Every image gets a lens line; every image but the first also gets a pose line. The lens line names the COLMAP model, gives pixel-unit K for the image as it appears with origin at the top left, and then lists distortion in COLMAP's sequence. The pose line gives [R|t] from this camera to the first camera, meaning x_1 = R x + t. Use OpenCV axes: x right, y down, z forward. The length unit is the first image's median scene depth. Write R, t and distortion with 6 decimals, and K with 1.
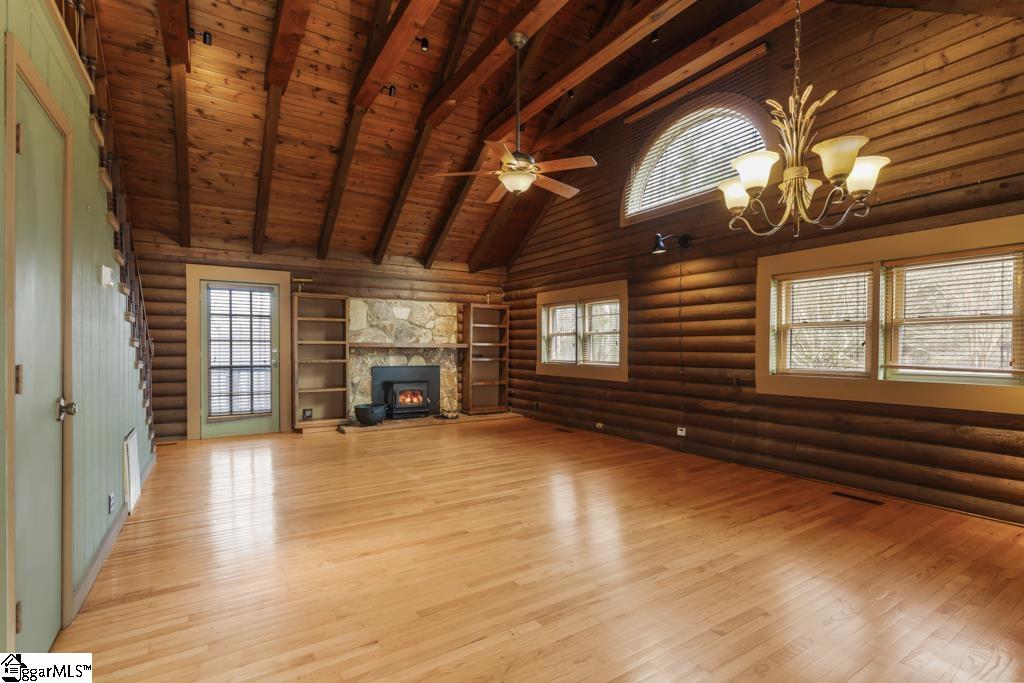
lens RADIAL K [[482.6, 0, 512.6], [0, 482.6, 346.7], [0, 0, 1]] dist [0.003513, 0.000128]
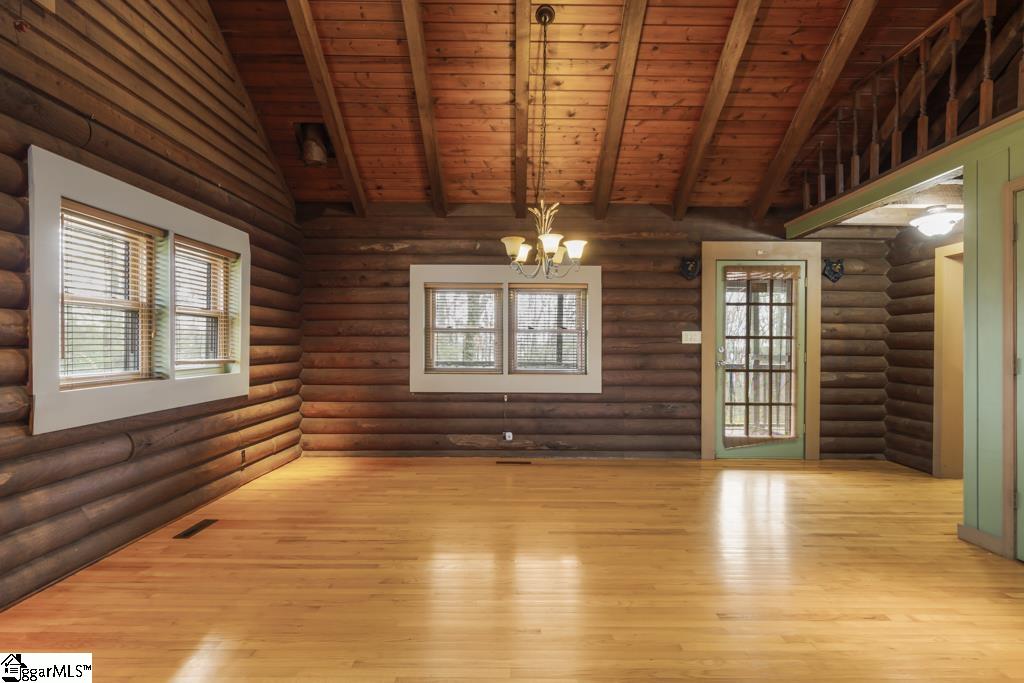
lens RADIAL K [[545.8, 0, 514.4], [0, 545.8, 354.2], [0, 0, 1]] dist [-0.000836, -0.000068]
pose [[-0.843510, -0.013779, 0.536937, -0.105000], [-0.007171, 0.999871, 0.014393, 0.004841], [-0.537066, 0.008291, -0.843500, 0.741513]]
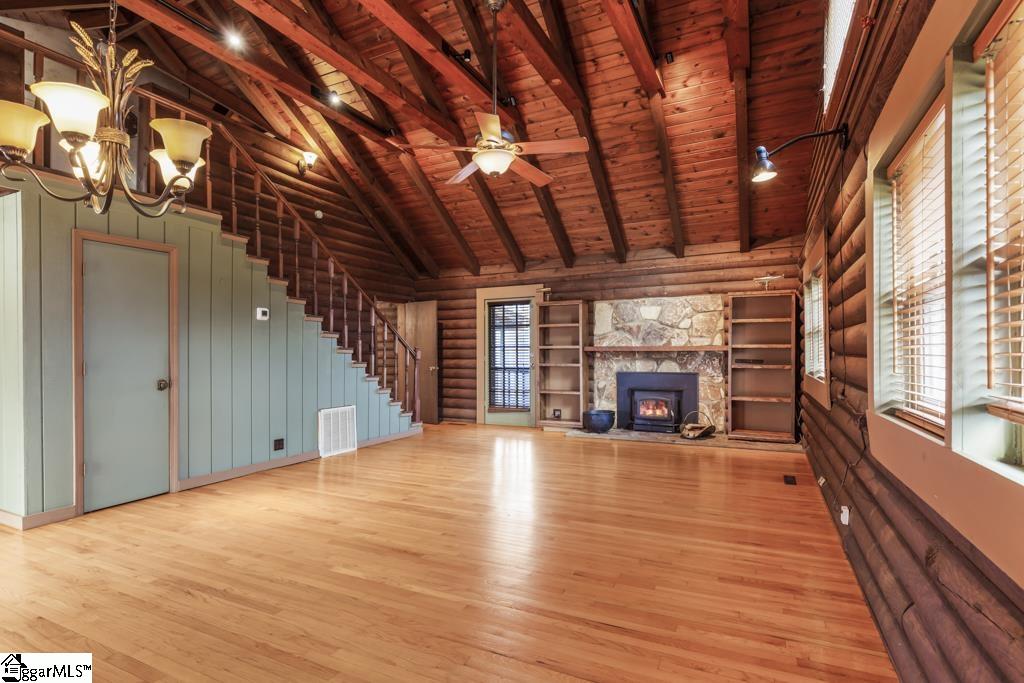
lens RADIAL K [[506.0, 0, 512.0], [0, 506.0, 341.5], [0, 0, 1]] dist [-0.002487, -0.000683]
pose [[0.520862, -0.022807, -0.853336, 0.449448], [0.007842, 0.999729, -0.021933, 0.002352], [0.853605, 0.004732, 0.520900, 0.308342]]
